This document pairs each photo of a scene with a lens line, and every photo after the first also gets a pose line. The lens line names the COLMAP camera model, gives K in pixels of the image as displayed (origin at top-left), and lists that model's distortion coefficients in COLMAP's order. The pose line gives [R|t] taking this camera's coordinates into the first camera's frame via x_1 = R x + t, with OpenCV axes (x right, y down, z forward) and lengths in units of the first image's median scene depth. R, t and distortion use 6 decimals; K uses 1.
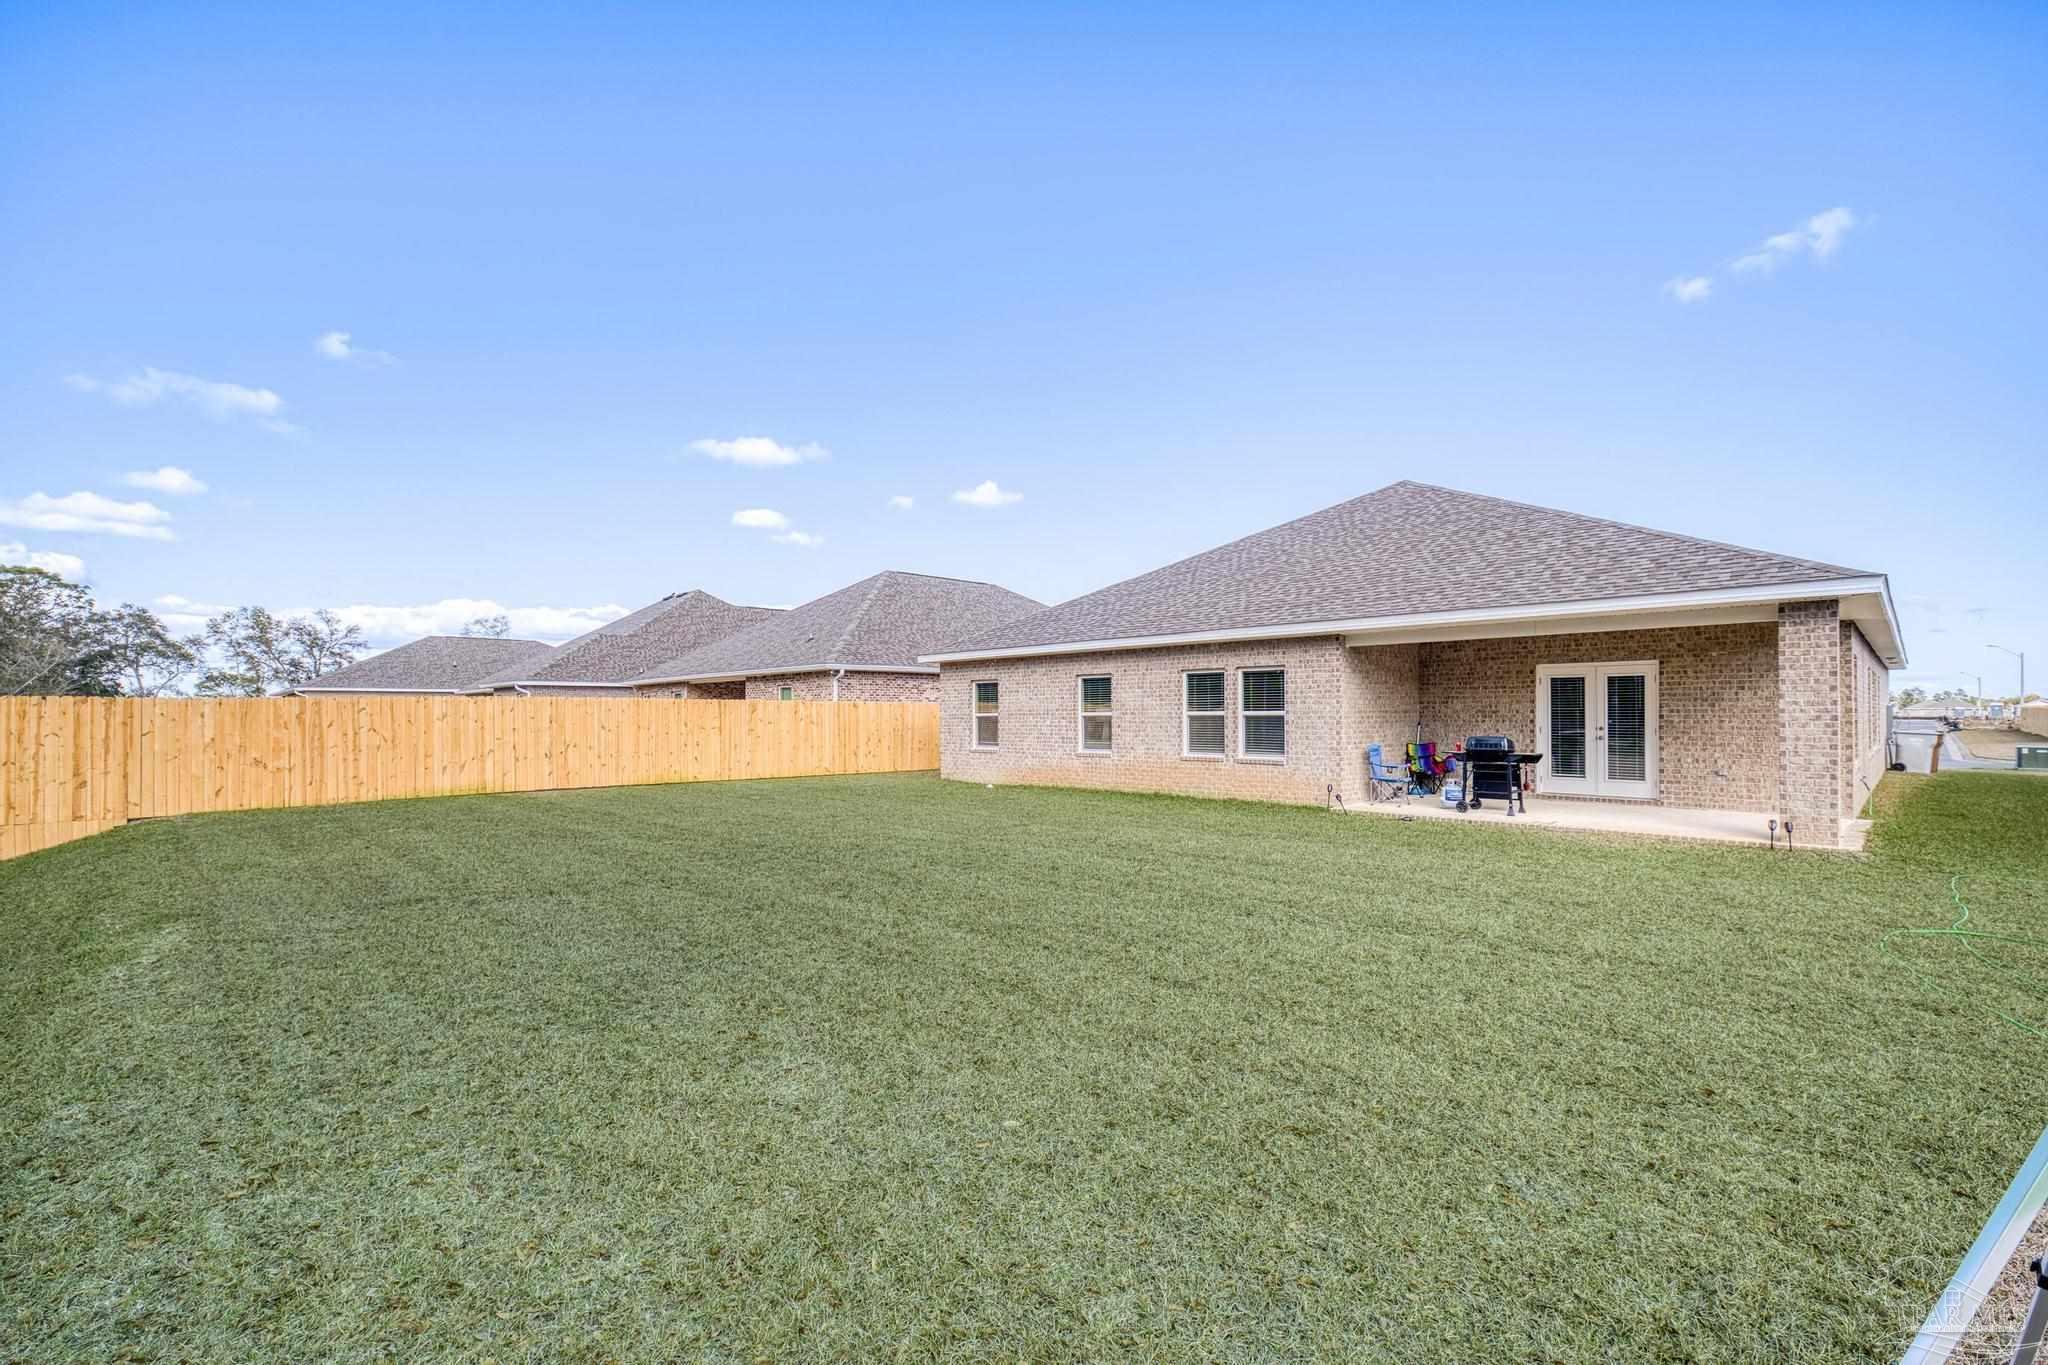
lens RADIAL K [[860.8, 0, 1011.8], [0, 860.8, 708.6], [0, 0, 1]] dist [0.002983, 0.000473]
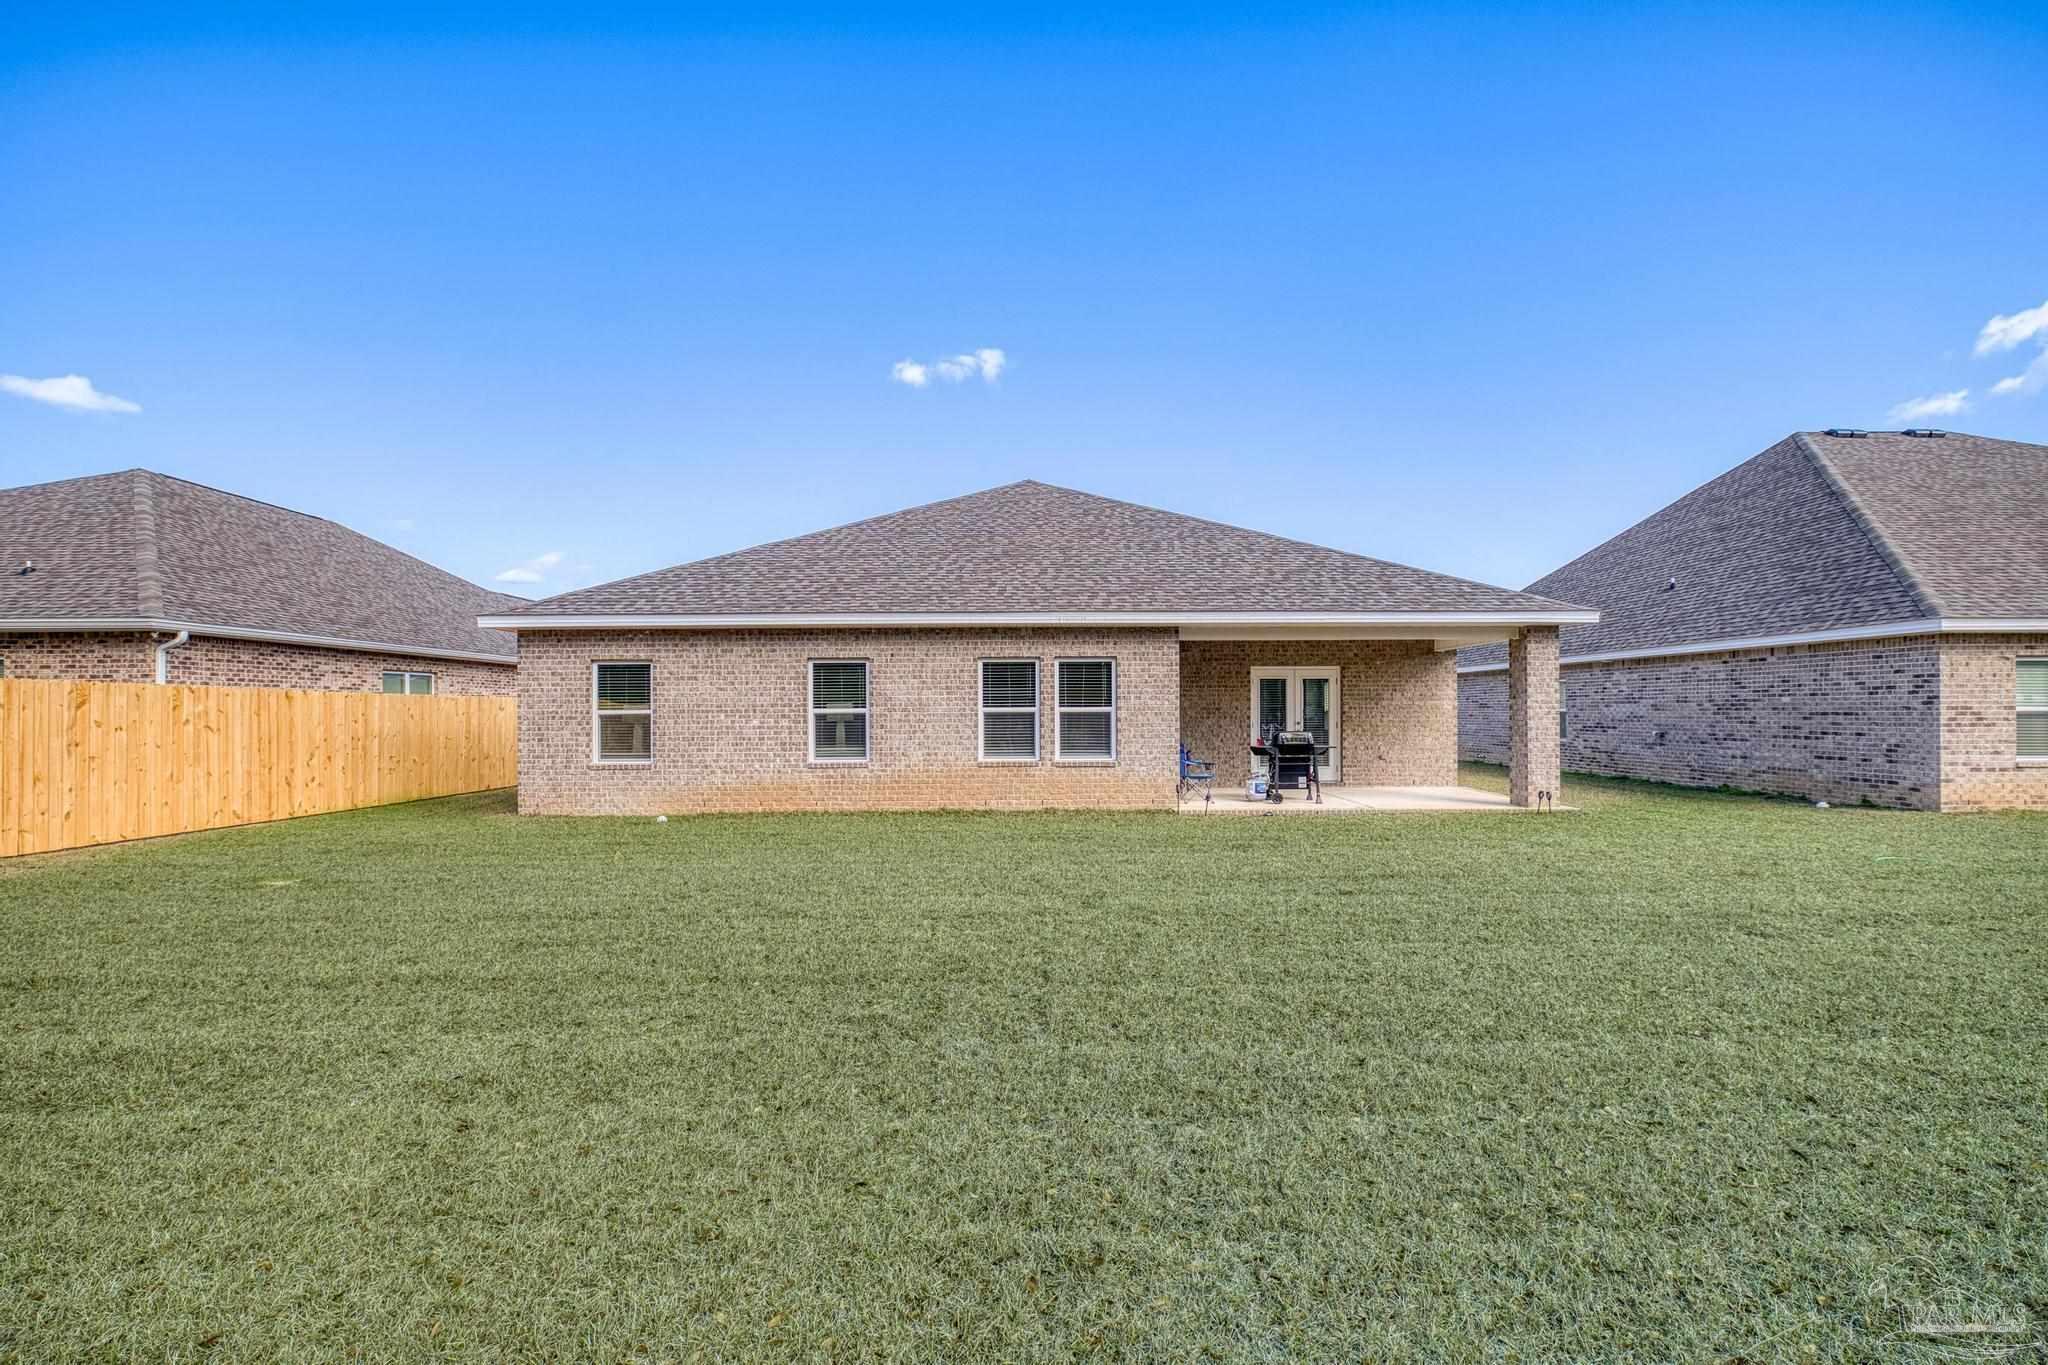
lens RADIAL K [[860.8, 0, 1011.8], [0, 860.8, 708.6], [0, 0, 1]] dist [0.002983, 0.000473]
pose [[0.699044, 0.002079, 0.715076, -0.371994], [-0.002580, 0.999997, -0.000385, 0.004531], [-0.715074, -0.001576, 0.699047, 0.398159]]
